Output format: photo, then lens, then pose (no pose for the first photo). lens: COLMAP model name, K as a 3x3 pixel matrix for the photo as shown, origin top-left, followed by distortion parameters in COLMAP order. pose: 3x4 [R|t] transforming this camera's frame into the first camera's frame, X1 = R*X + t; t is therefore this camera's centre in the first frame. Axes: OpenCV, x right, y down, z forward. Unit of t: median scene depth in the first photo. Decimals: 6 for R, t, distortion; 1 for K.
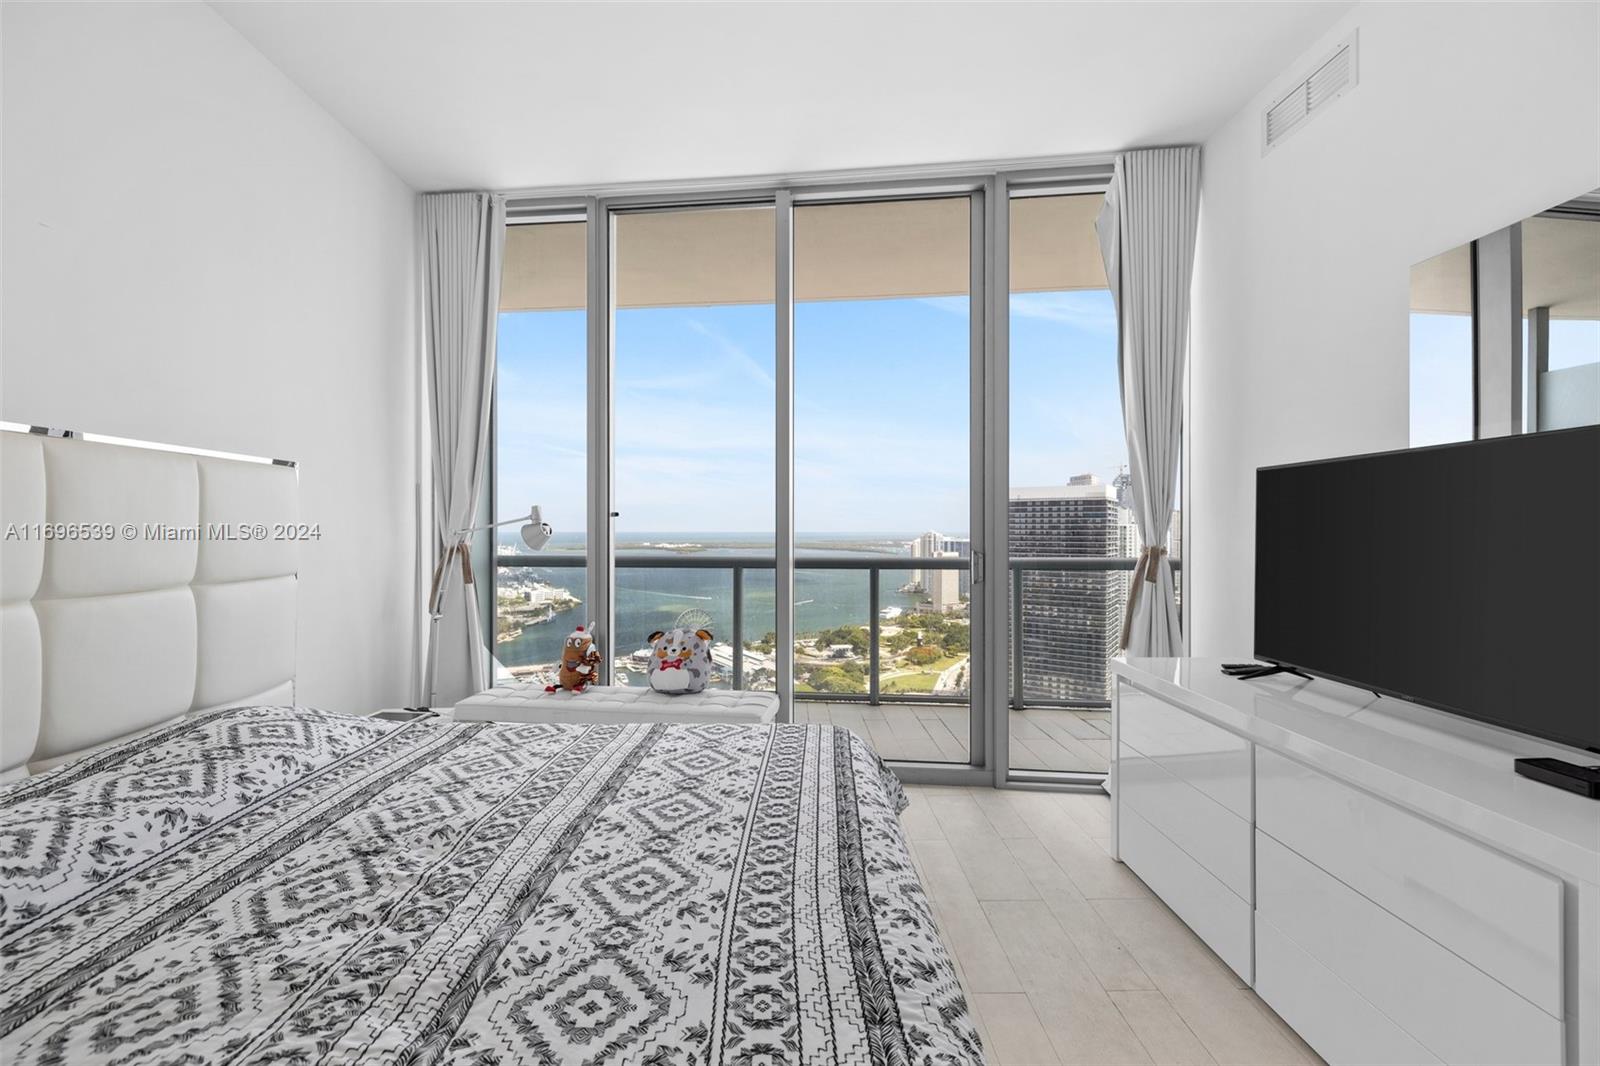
lens RADIAL K [[666.7, 0, 802.6], [0, 666.7, 530.0], [0, 0, 1]] dist [-0.000677, 0.000389]
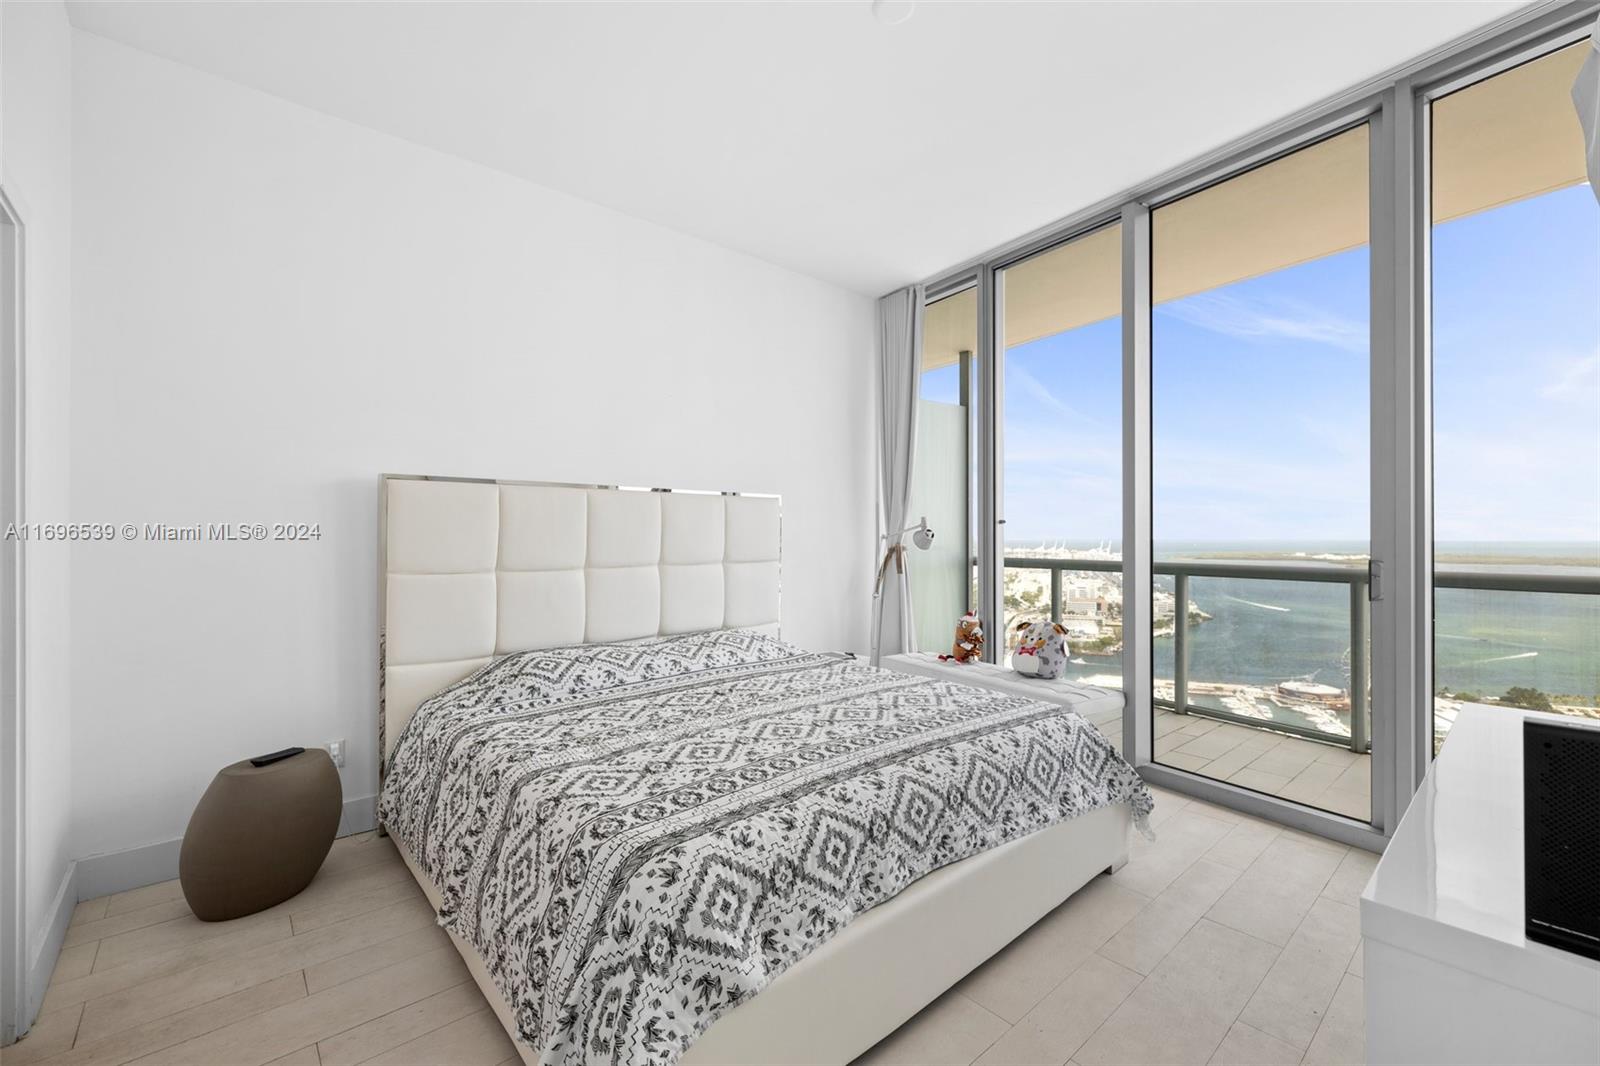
lens RADIAL K [[666.7, 0, 802.6], [0, 666.7, 530.0], [0, 0, 1]] dist [-0.000677, 0.000389]
pose [[0.645344, -0.007564, -0.763854, 0.424636], [-0.001035, 0.999941, -0.010777, 0.005147], [0.763891, 0.007746, 0.645299, -0.043785]]
